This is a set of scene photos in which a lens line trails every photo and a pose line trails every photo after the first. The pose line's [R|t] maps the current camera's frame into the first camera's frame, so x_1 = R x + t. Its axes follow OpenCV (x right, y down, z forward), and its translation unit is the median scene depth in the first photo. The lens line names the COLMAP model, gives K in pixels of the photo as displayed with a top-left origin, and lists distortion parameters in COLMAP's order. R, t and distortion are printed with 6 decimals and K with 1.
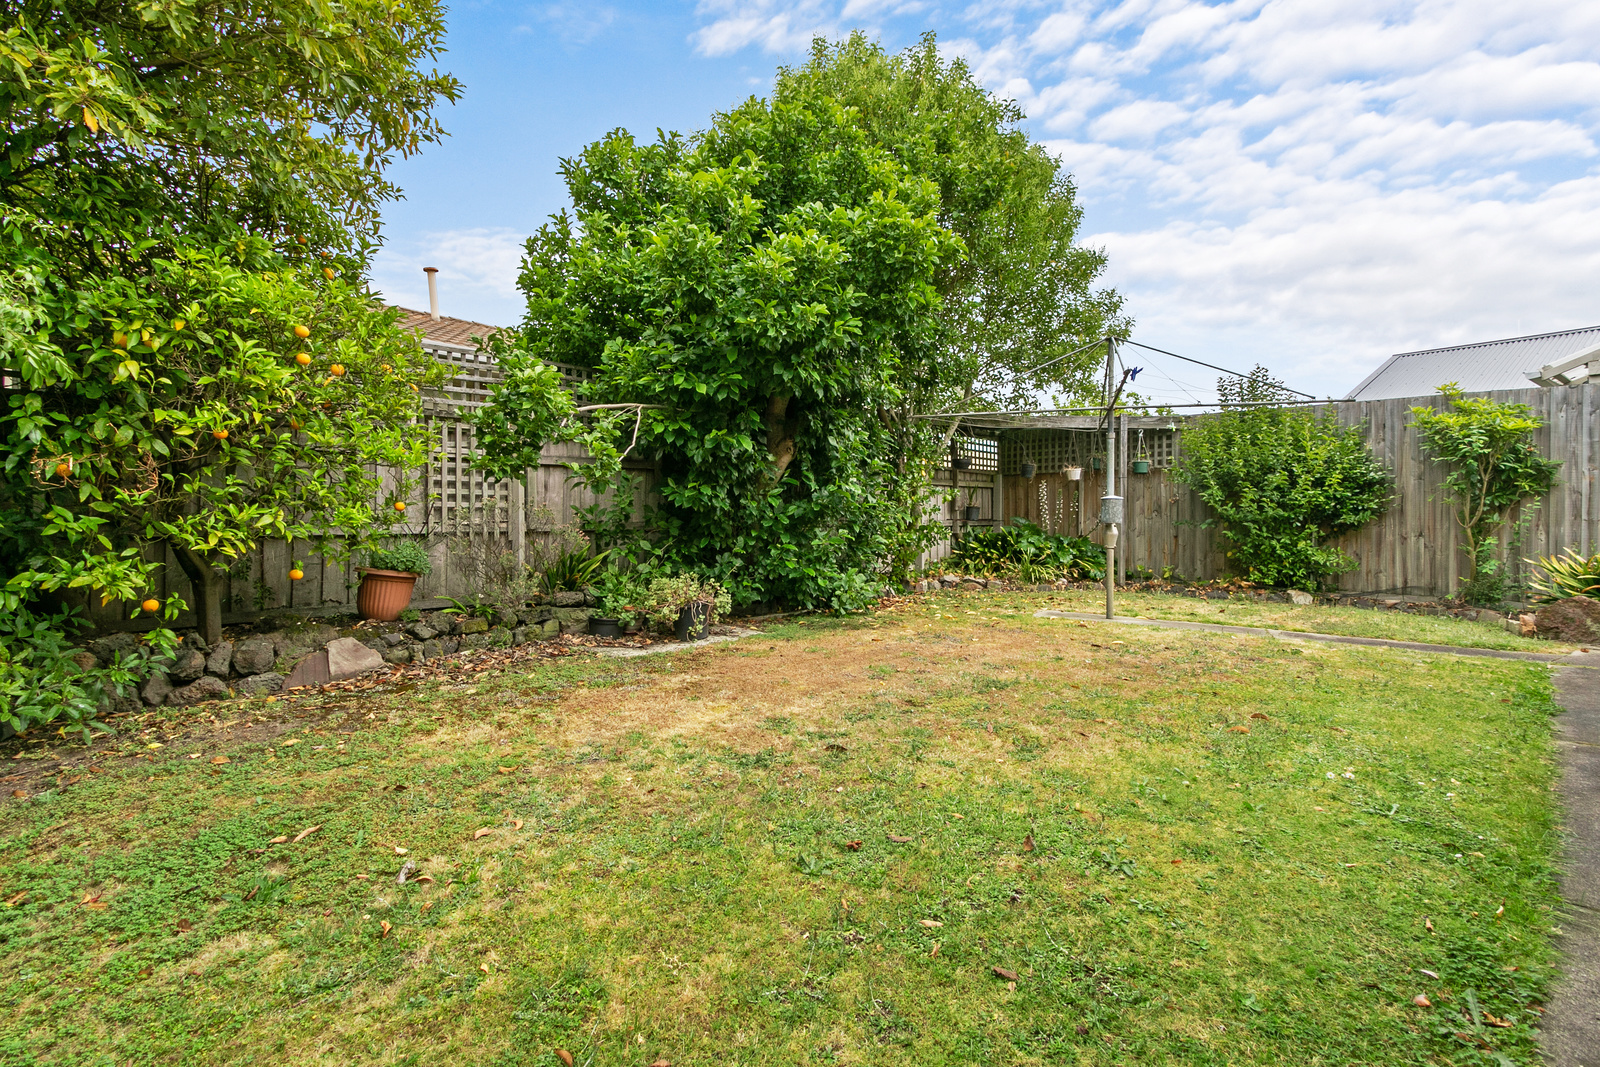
lens RADIAL K [[740.9, 0, 802.8], [0, 740.9, 533.8], [0, 0, 1]] dist [0.010685, -0.003968]
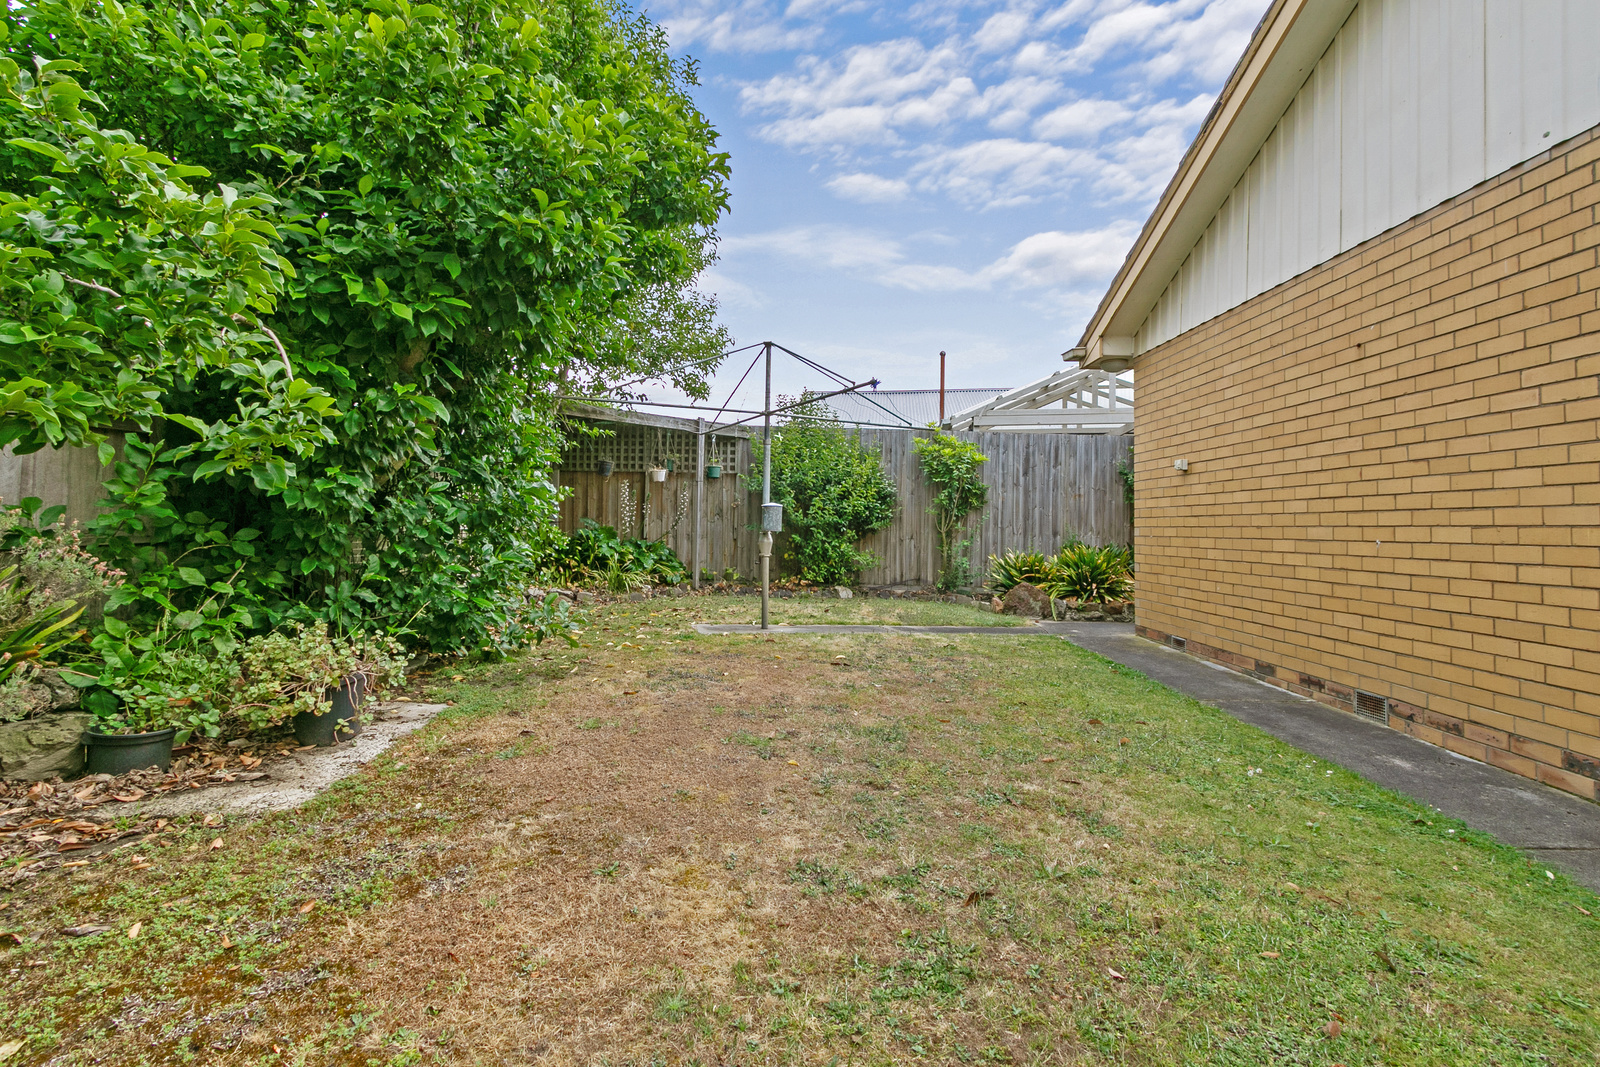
lens RADIAL K [[740.9, 0, 796.9], [0, 740.9, 521.5], [0, 0, 1]] dist [0.010685, -0.003968]
pose [[0.728377, 0.008275, 0.685126, -0.178172], [-0.002307, 0.999951, -0.009624, -0.013660], [-0.685172, 0.005430, 0.728361, 0.208873]]
